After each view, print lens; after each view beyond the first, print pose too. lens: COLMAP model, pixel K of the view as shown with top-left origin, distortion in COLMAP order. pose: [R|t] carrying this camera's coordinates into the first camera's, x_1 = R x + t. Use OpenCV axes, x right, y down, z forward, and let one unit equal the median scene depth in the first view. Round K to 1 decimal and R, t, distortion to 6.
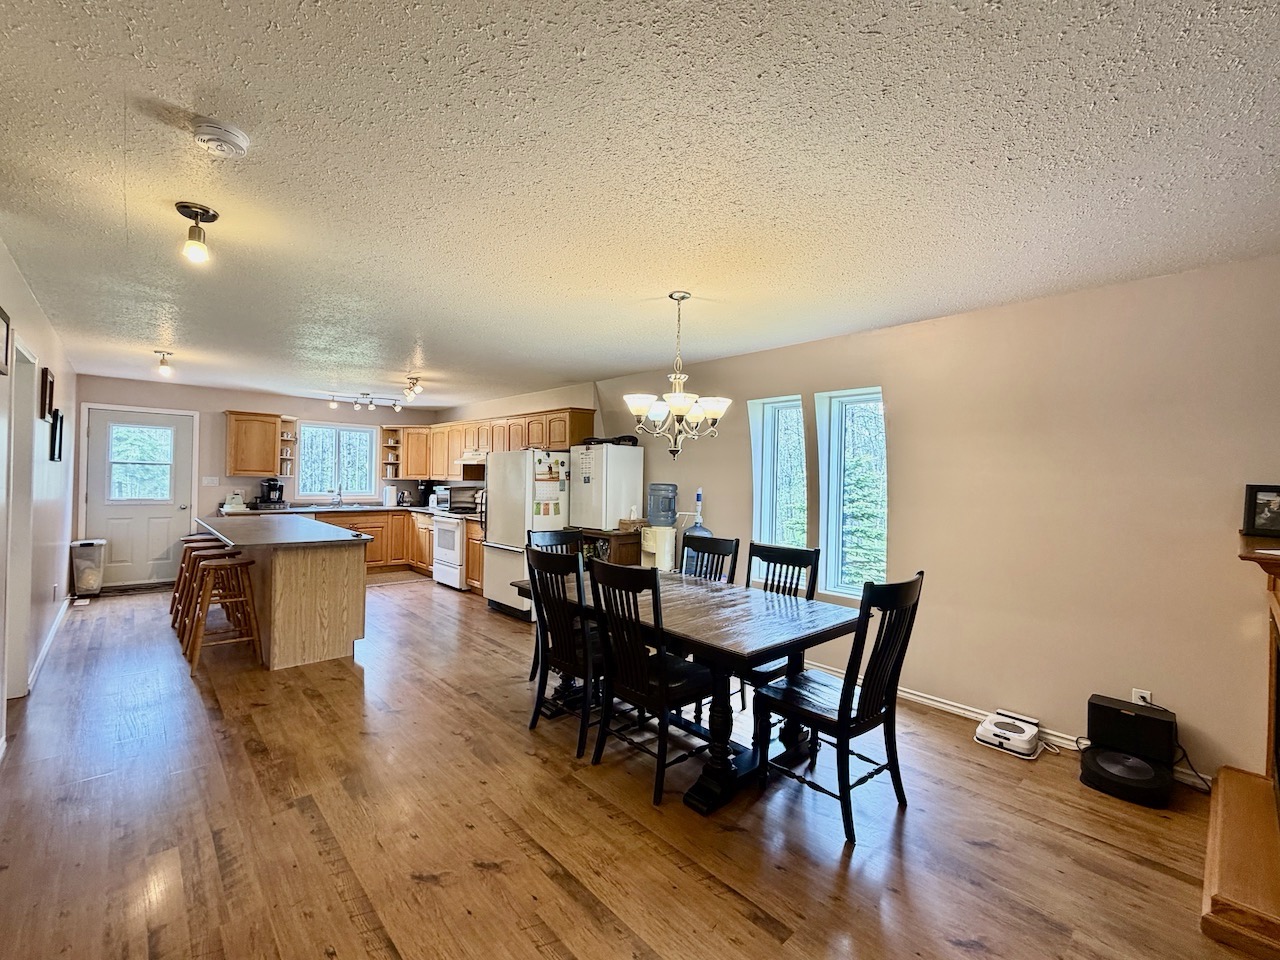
lens RADIAL K [[553.0, 0, 640.0], [0, 553.0, 480.0], [0, 0, 1]] dist [0.000018, -0.000162]
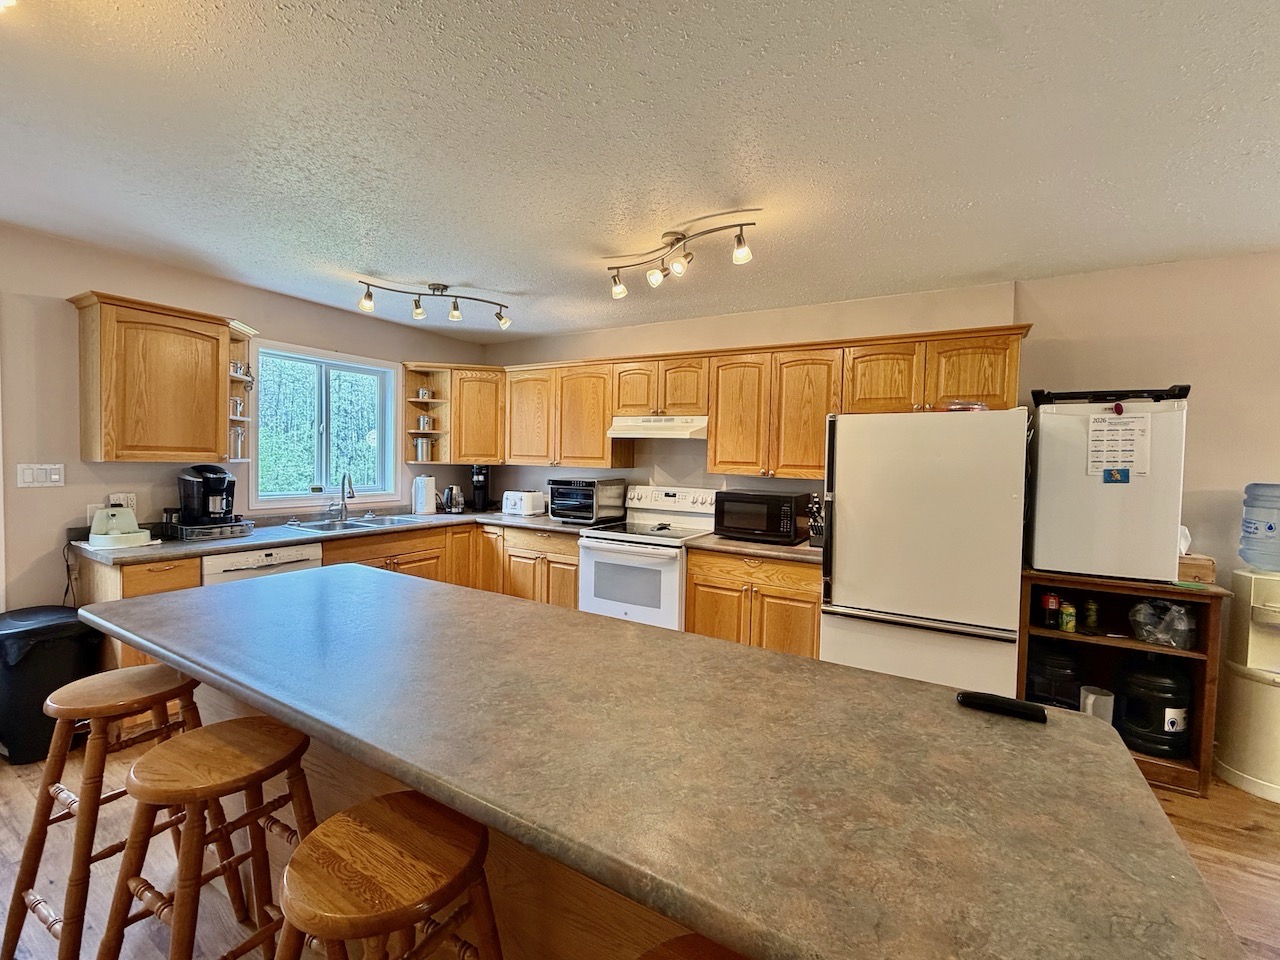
lens RADIAL K [[553.0, 0, 640.0], [0, 553.0, 480.0], [0, 0, 1]] dist [0.000018, -0.000162]
pose [[0.961266, -0.009297, 0.275464, -0.424042], [-0.003360, 0.998961, 0.045441, -0.011492], [-0.275600, -0.044607, 0.960237, 0.451214]]
